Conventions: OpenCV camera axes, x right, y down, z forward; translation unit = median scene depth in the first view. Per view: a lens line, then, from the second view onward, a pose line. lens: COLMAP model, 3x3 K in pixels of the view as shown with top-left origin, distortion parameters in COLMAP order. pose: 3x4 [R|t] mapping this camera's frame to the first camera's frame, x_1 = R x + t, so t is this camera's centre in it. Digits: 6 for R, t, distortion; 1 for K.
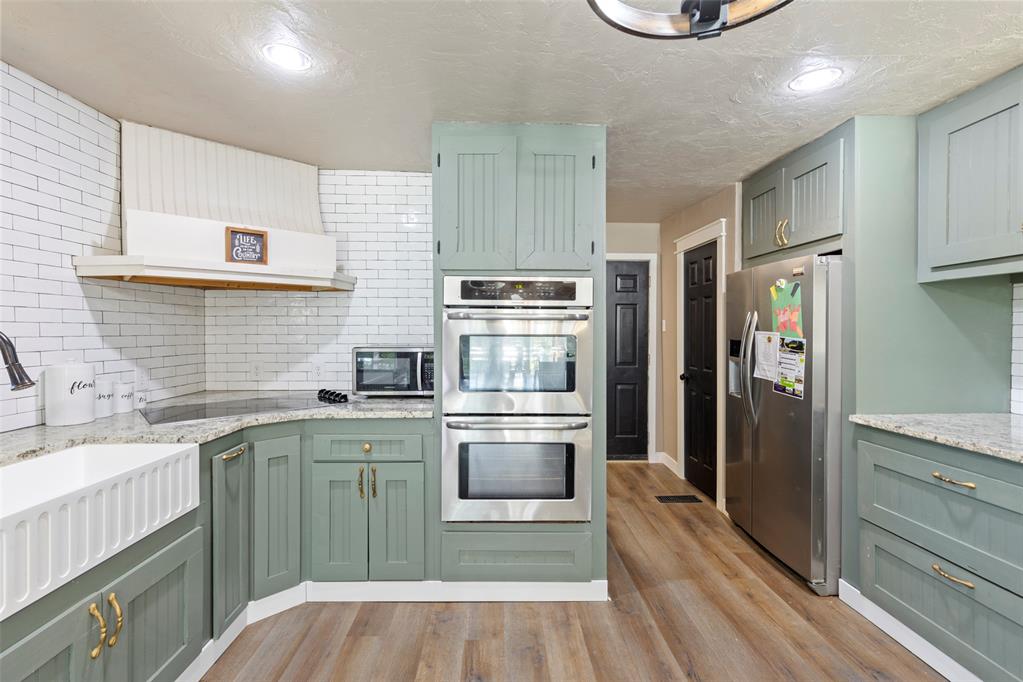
lens RADIAL K [[461.1, 0, 512.1], [0, 461.1, 333.4], [0, 0, 1]] dist [0.000906, 0.000778]
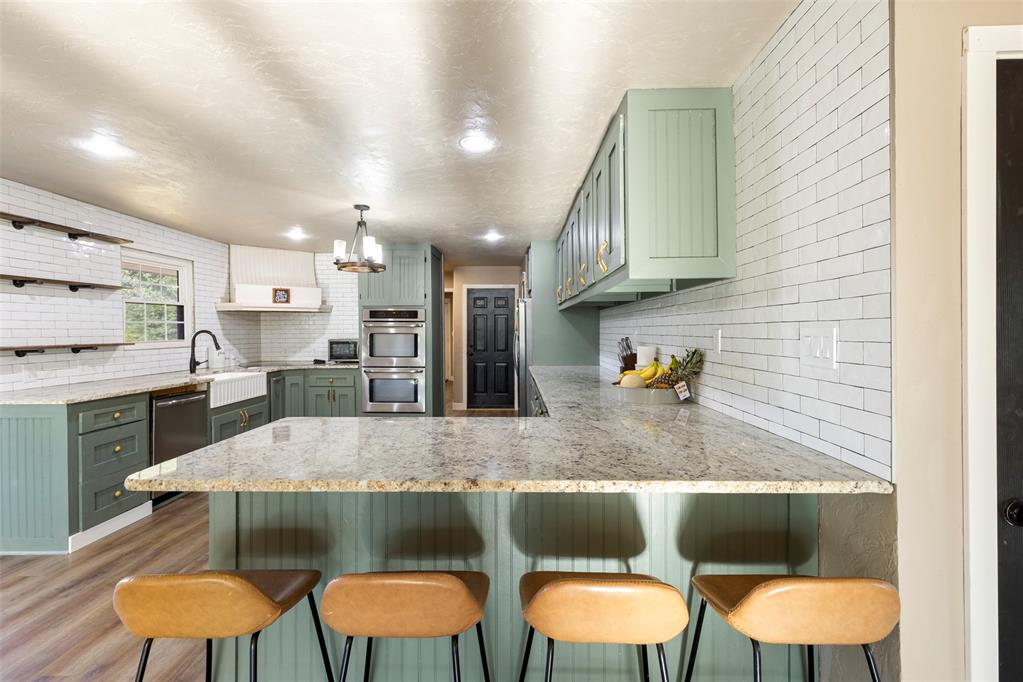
lens RADIAL K [[461.1, 0, 512.1], [0, 461.1, 333.4], [0, 0, 1]] dist [0.000906, 0.000778]
pose [[0.999130, -0.004453, -0.041457, 0.713171], [0.004530, 0.999988, 0.001765, 0.002186], [0.041449, -0.001951, 0.999139, -1.331142]]
